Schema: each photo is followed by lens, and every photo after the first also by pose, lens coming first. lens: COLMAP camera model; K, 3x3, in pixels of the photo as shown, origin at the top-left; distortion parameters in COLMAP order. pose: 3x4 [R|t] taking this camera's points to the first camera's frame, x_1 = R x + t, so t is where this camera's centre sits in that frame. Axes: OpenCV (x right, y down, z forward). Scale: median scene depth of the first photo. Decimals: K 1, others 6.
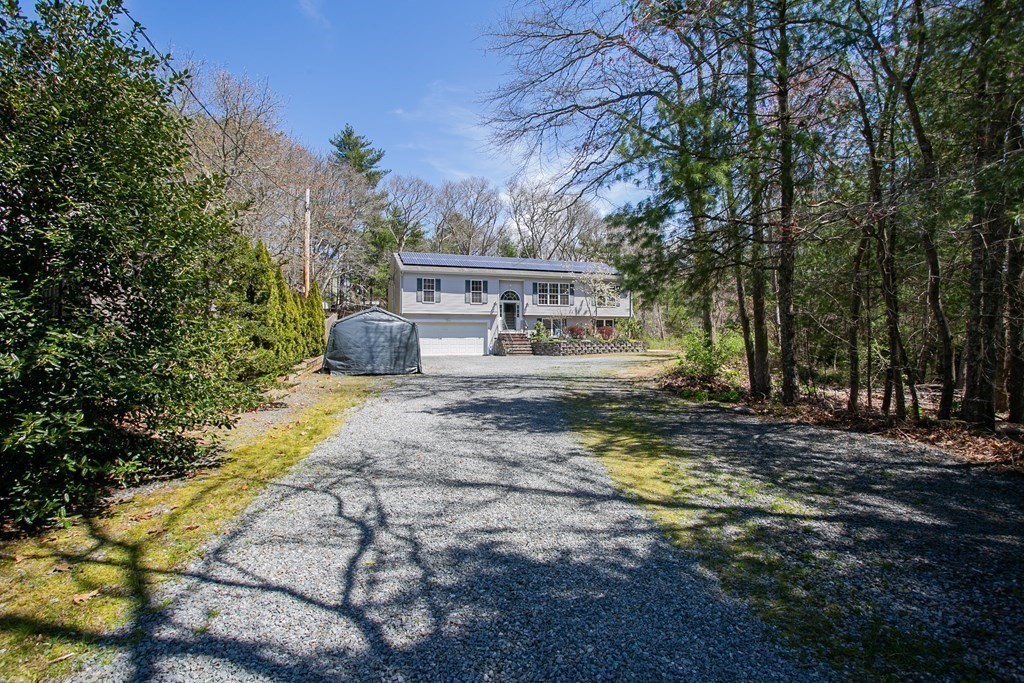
lens RADIAL K [[492.3, 0, 507.5], [0, 492.3, 340.7], [0, 0, 1]] dist [-0.046096, 0.015581]
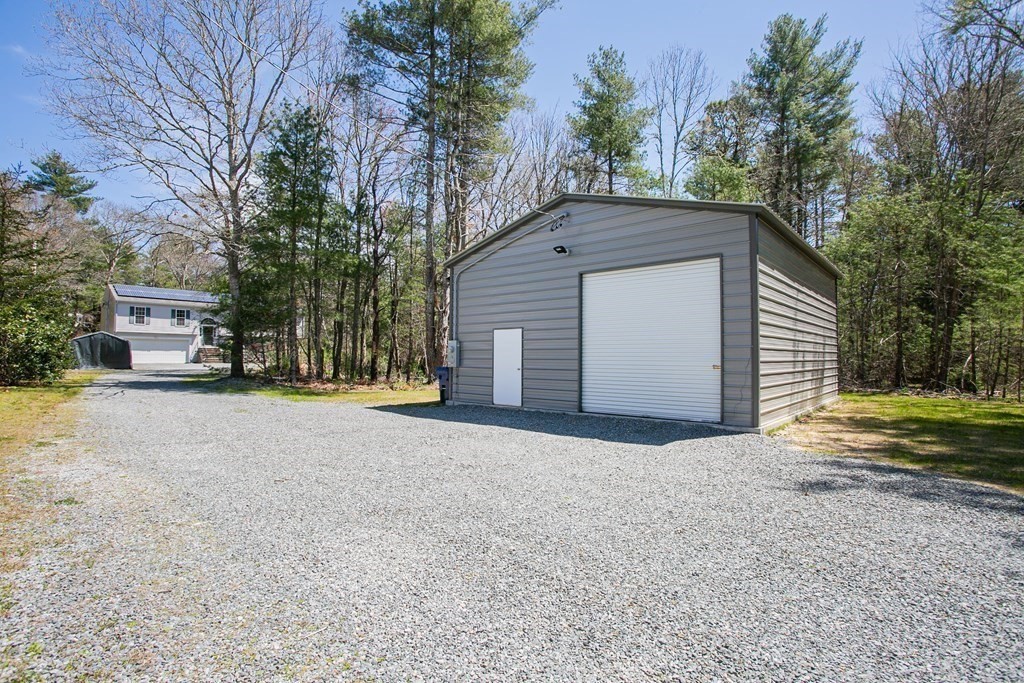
lens RADIAL K [[492.3, 0, 506.6], [0, 492.3, 345.3], [0, 0, 1]] dist [-0.046096, 0.015581]
pose [[0.882408, 0.021101, 0.470012, 0.109065], [-0.009023, 0.999569, -0.027934, 0.008929], [-0.470399, 0.020408, 0.882218, -0.643922]]
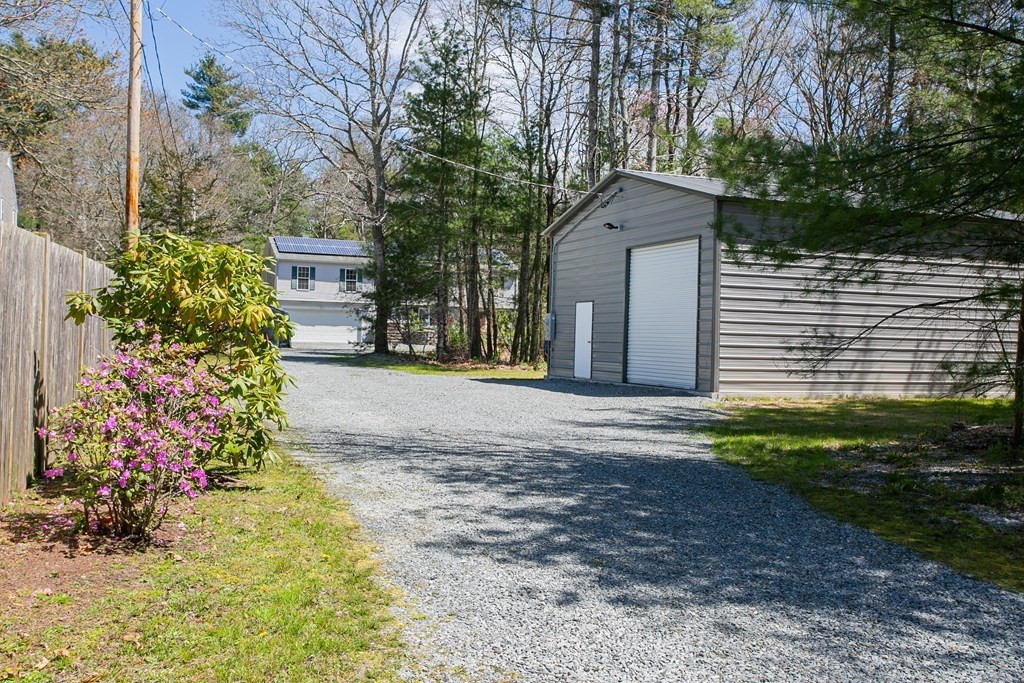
lens RADIAL K [[980.8, 0, 513.2], [0, 980.8, 336.8], [0, 0, 1]] dist [0.019968, 0.000000]
pose [[0.998957, 0.027707, 0.036300, 0.195499], [-0.027560, 0.999610, -0.004553, 0.016185], [-0.036412, 0.003548, 0.999331, -1.007405]]
